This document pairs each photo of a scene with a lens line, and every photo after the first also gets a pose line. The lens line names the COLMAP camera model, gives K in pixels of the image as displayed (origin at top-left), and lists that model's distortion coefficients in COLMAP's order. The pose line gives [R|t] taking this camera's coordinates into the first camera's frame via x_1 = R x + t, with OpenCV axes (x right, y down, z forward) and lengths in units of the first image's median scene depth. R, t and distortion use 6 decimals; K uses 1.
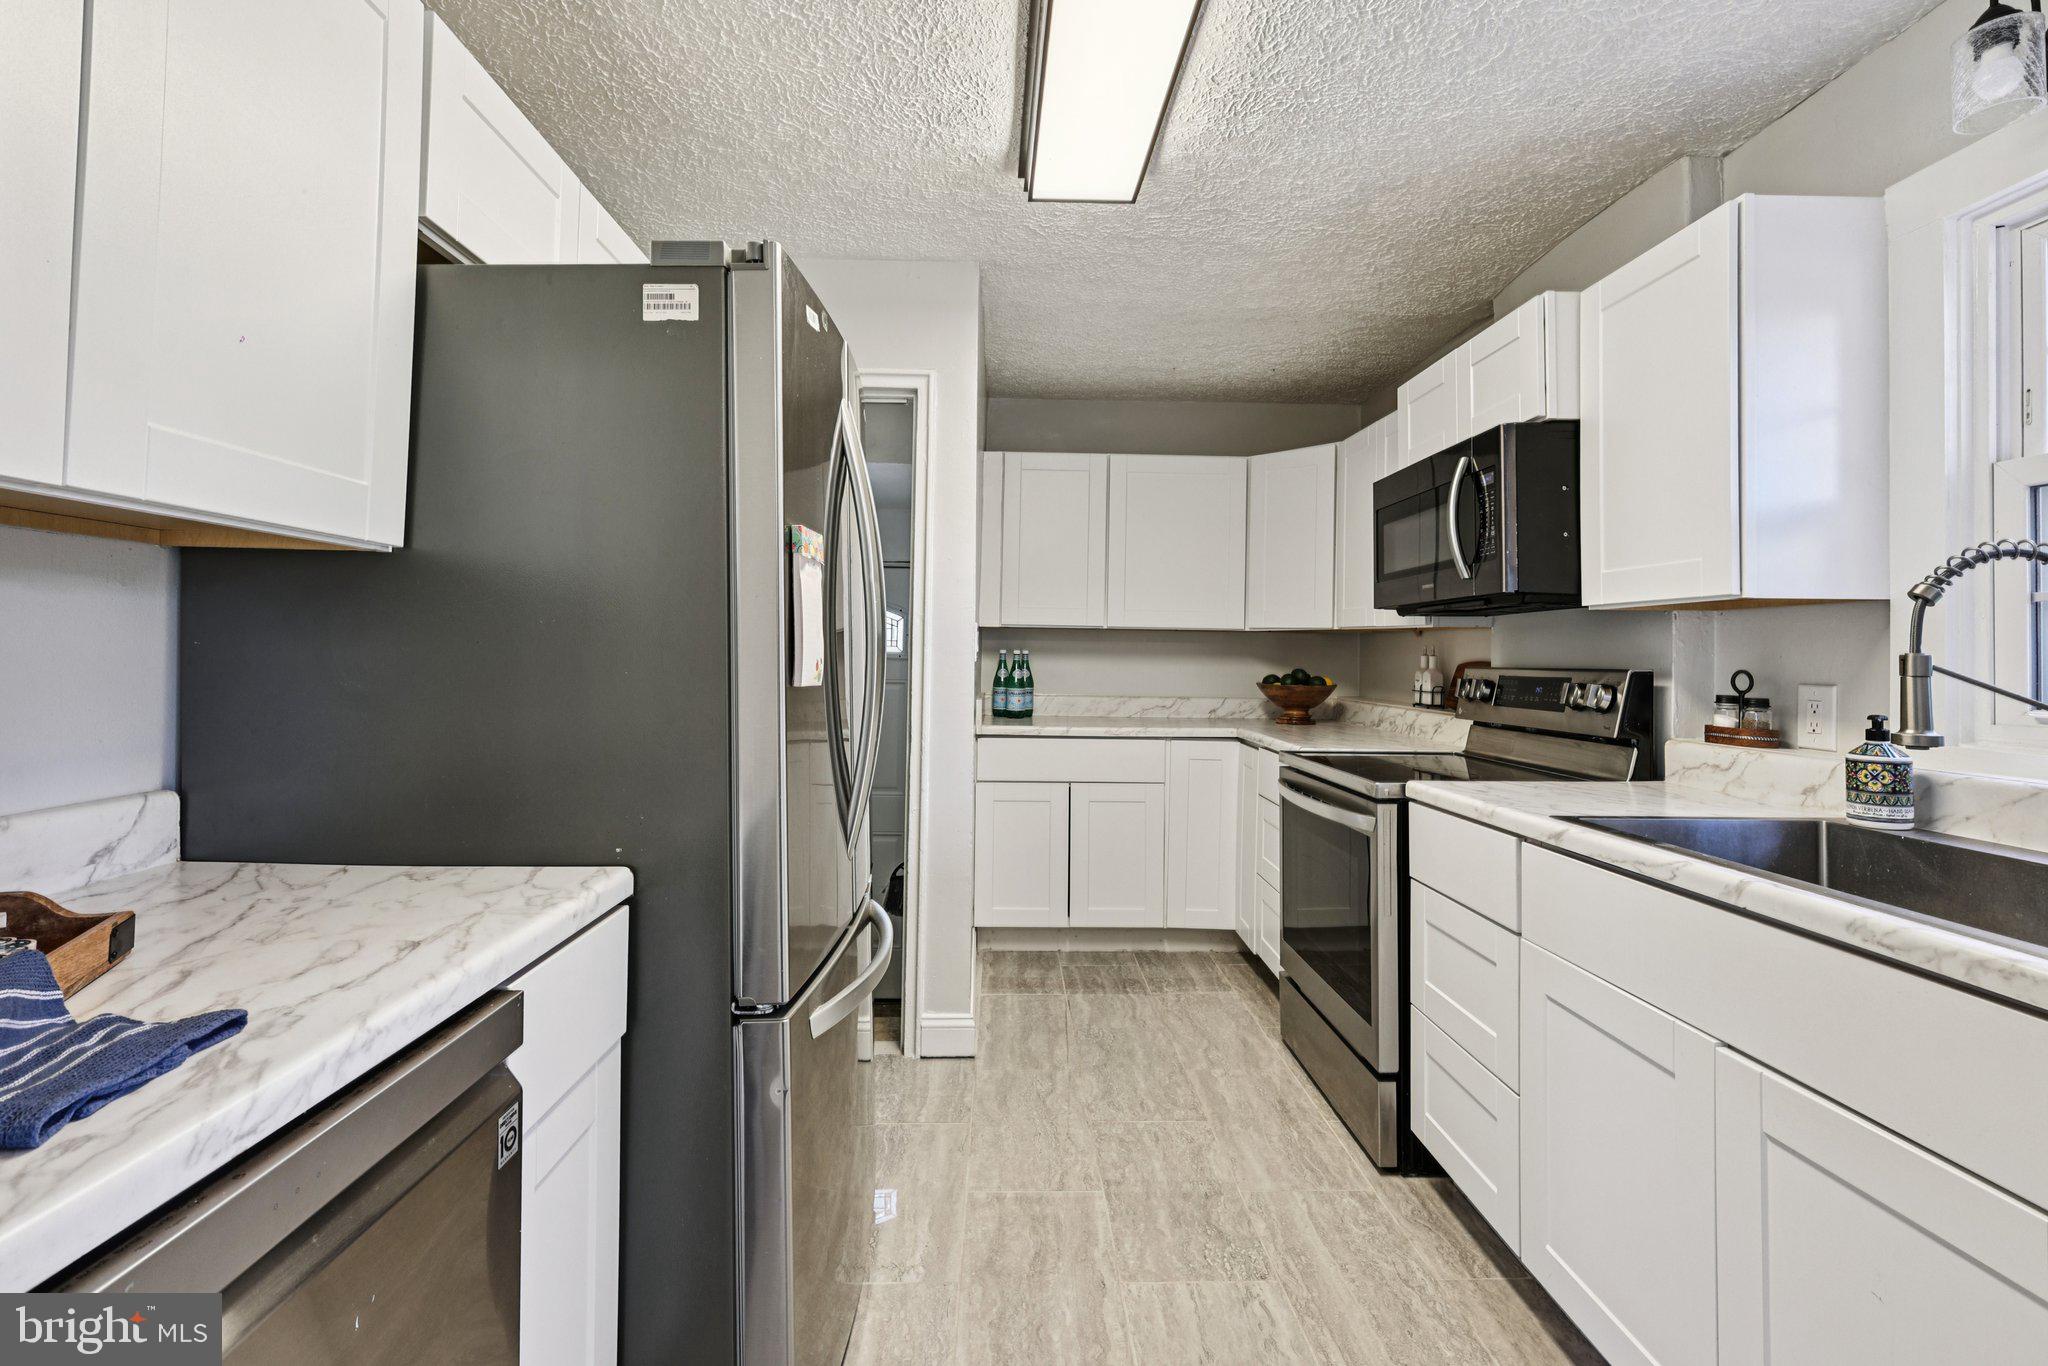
lens RADIAL K [[911.8, 0, 1023.5], [0, 911.8, 663.1], [0, 0, 1]] dist [-0.000047, 0.001260]
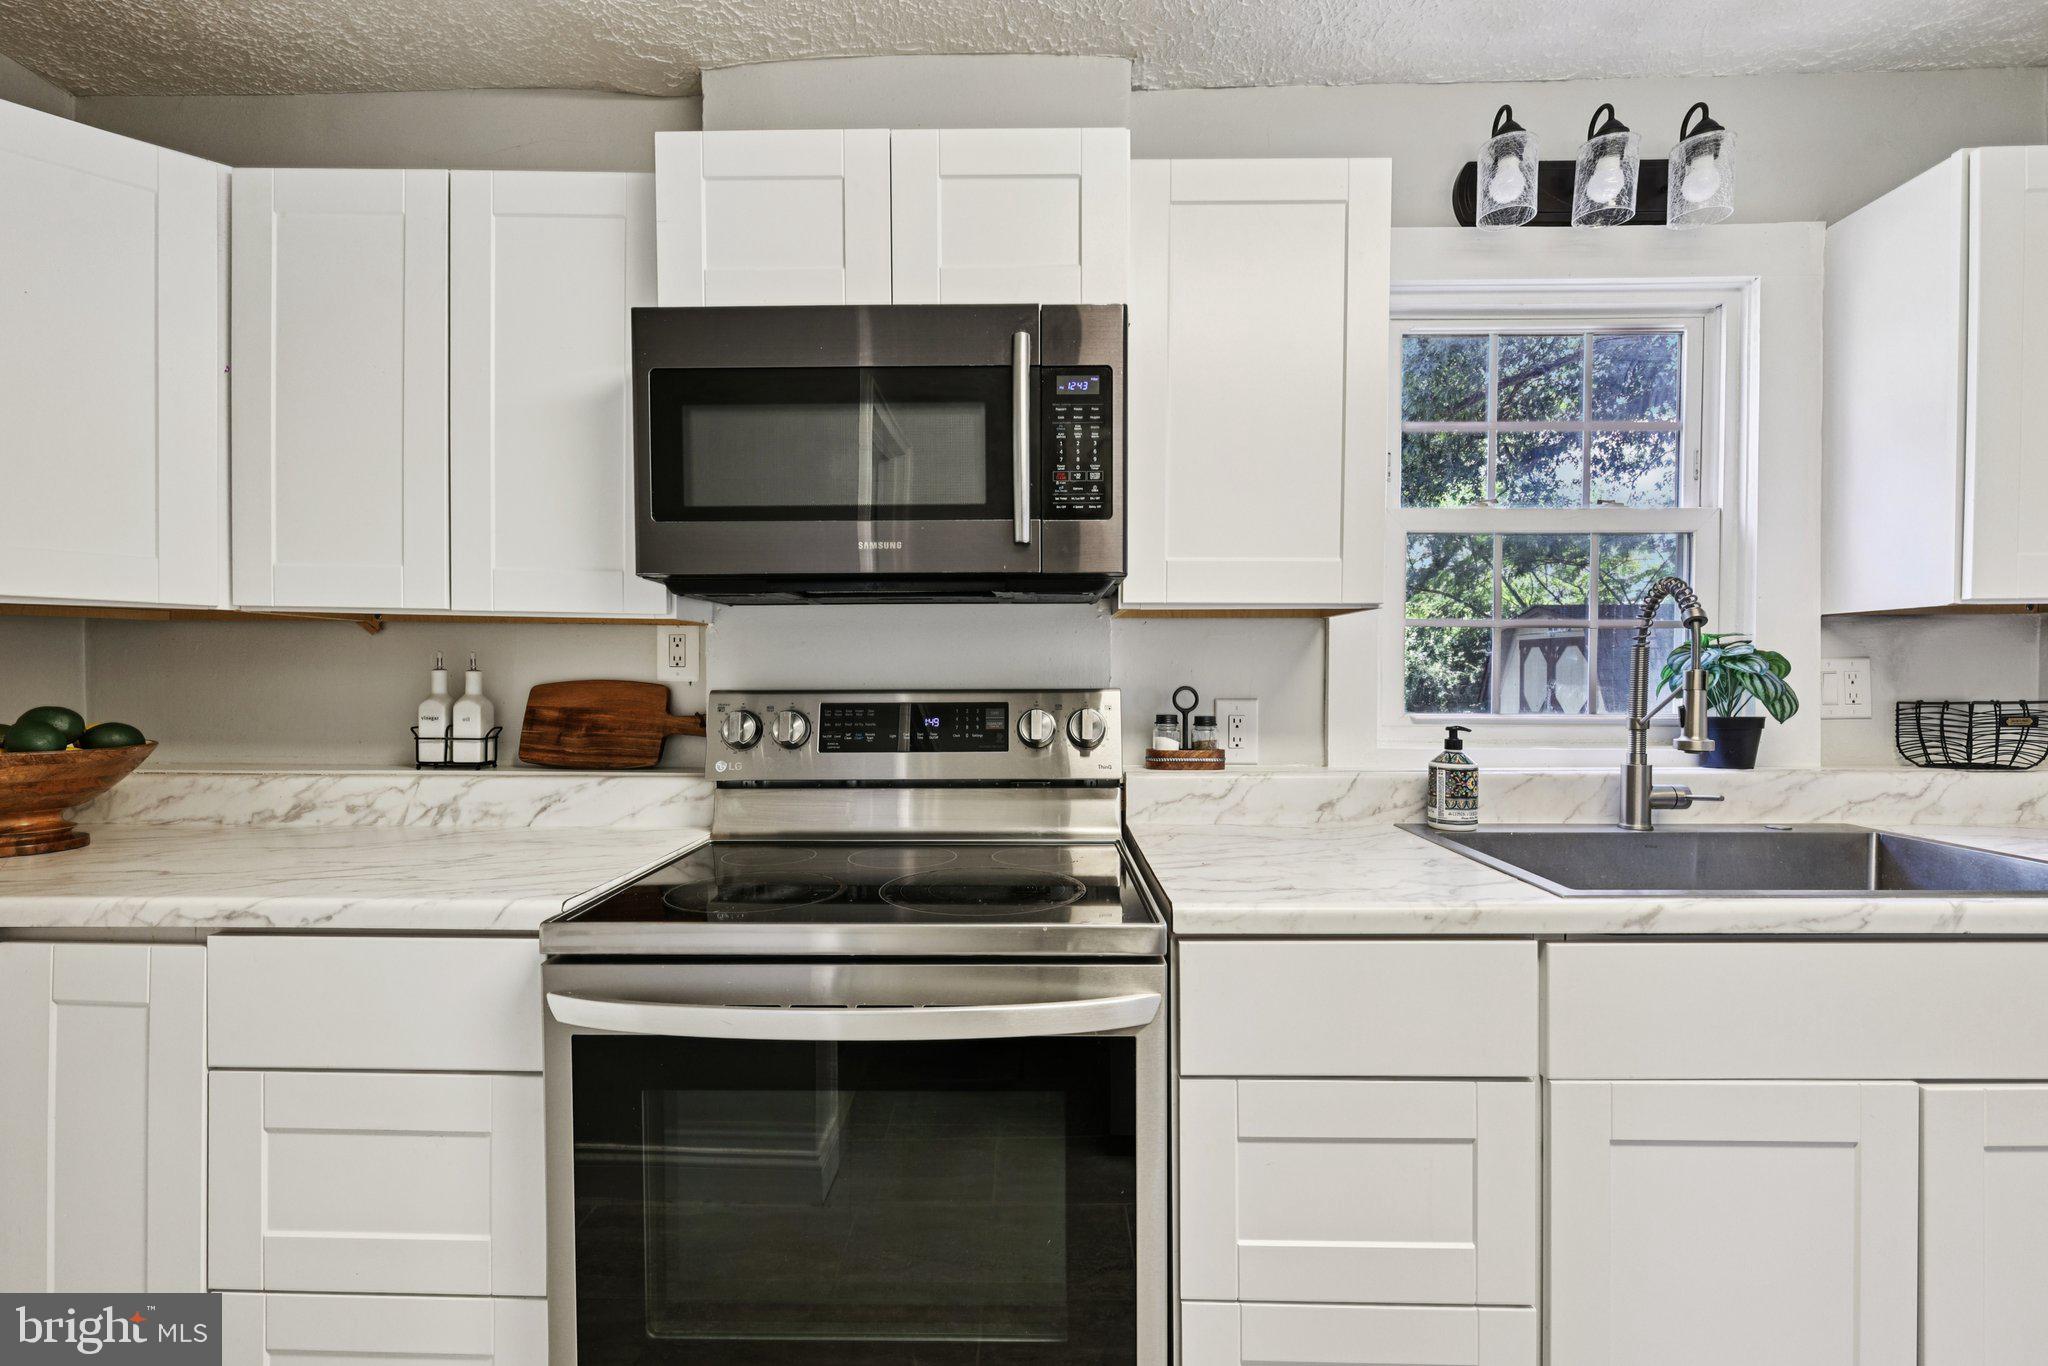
lens RADIAL K [[911.8, 0, 1028.3], [0, 911.8, 696.5], [0, 0, 1]] dist [-0.000047, 0.001260]
pose [[0.045734, -0.035667, 0.998317, -0.122276], [0.009324, 0.999334, 0.035276, -0.015101], [-0.998910, 0.007695, 0.046036, 1.086021]]
